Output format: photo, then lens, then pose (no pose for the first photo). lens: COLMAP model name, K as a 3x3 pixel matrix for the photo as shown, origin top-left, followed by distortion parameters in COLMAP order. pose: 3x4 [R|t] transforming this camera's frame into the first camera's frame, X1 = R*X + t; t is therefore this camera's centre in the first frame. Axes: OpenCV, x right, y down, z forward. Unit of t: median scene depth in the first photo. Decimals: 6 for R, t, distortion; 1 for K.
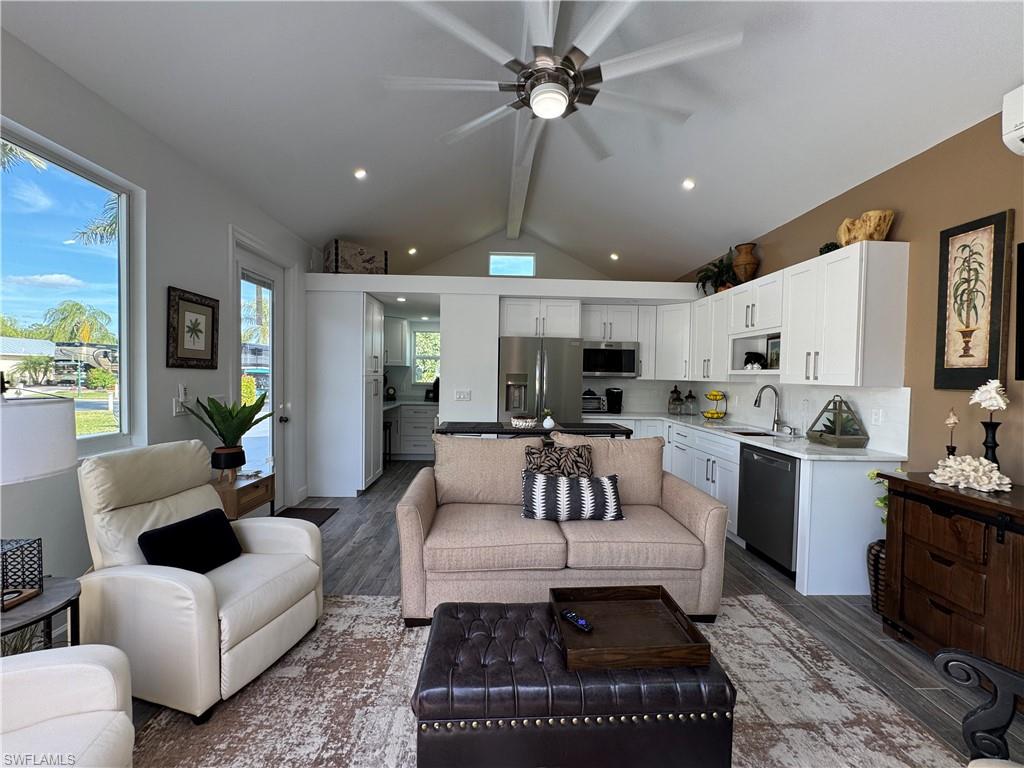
lens RADIAL K [[409.7, 0, 509.3], [0, 409.7, 384.3], [0, 0, 1]] dist [-0.002689, 0.000393]
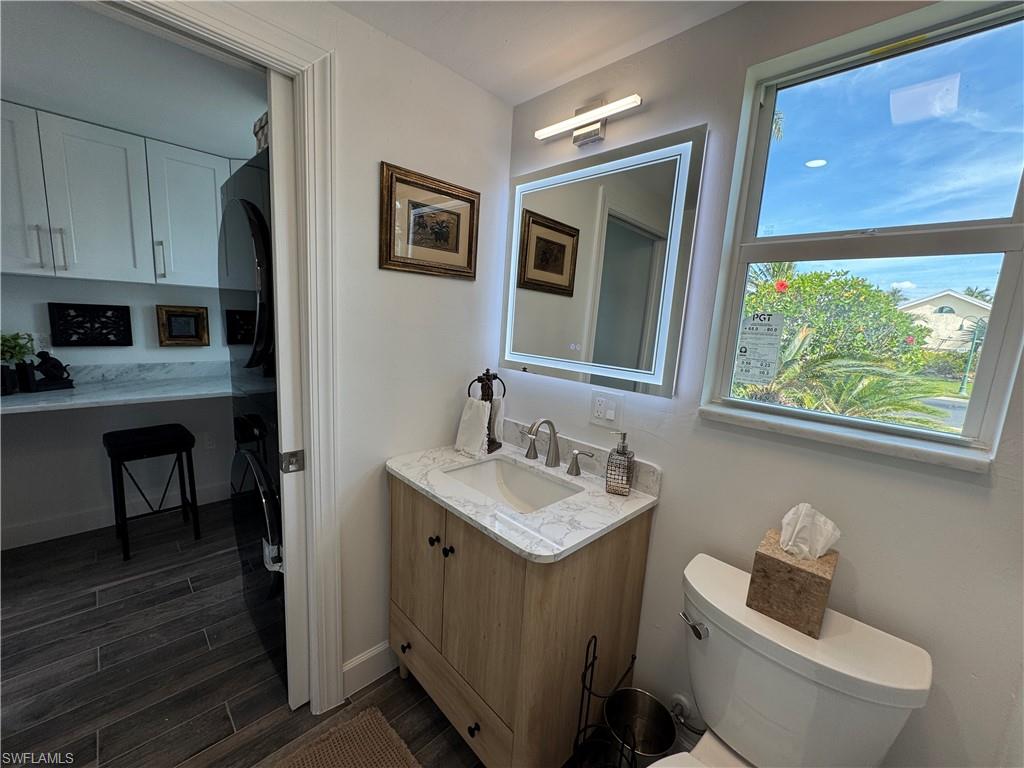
lens RADIAL K [[409.7, 0, 509.1], [0, 409.7, 383.7], [0, 0, 1]] dist [-0.002689, 0.000393]
pose [[0.676075, 0.143148, -0.722795, -0.034373], [-0.065811, 0.988758, 0.134264, 0.049529], [0.733888, -0.043205, 0.677895, 0.534366]]
